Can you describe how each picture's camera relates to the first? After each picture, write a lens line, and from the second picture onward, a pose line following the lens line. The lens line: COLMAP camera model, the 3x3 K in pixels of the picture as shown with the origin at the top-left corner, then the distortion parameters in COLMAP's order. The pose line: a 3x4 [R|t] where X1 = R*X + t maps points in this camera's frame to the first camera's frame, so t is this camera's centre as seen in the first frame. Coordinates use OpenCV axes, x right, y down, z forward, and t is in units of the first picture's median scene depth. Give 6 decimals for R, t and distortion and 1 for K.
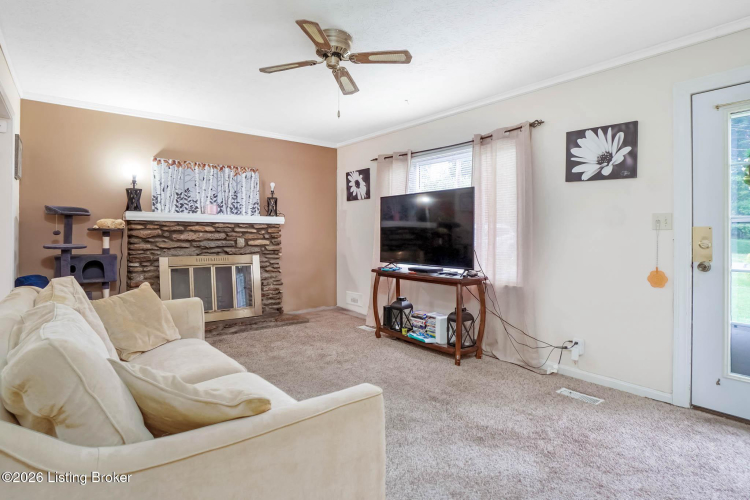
lens RADIAL K [[375.1, 0, 377.2], [0, 375.1, 235.7], [0, 0, 1]] dist [-0.036277, 0.009192]
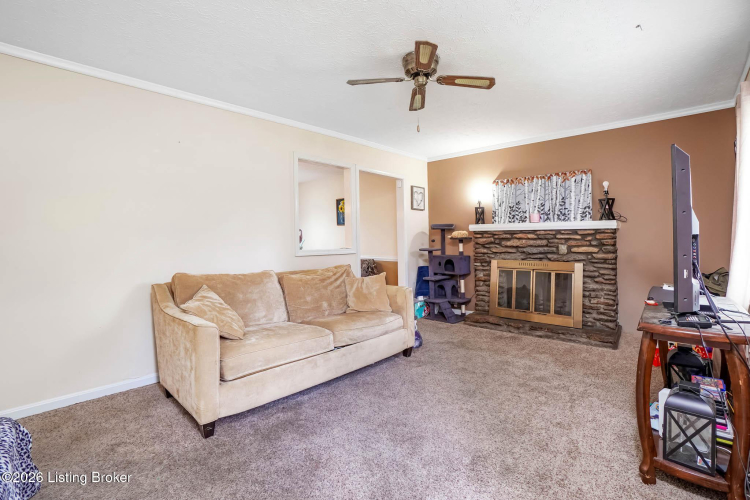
lens RADIAL K [[343.9, 0, 381.6], [0, 343.9, 244.7], [0, 0, 1]] dist [-0.038463, 0.000711]
pose [[0.189882, 0.005709, -0.981790, 0.428357], [0.002674, 0.999976, 0.006332, -0.000891], [0.981803, -0.003828, 0.189863, 0.365699]]
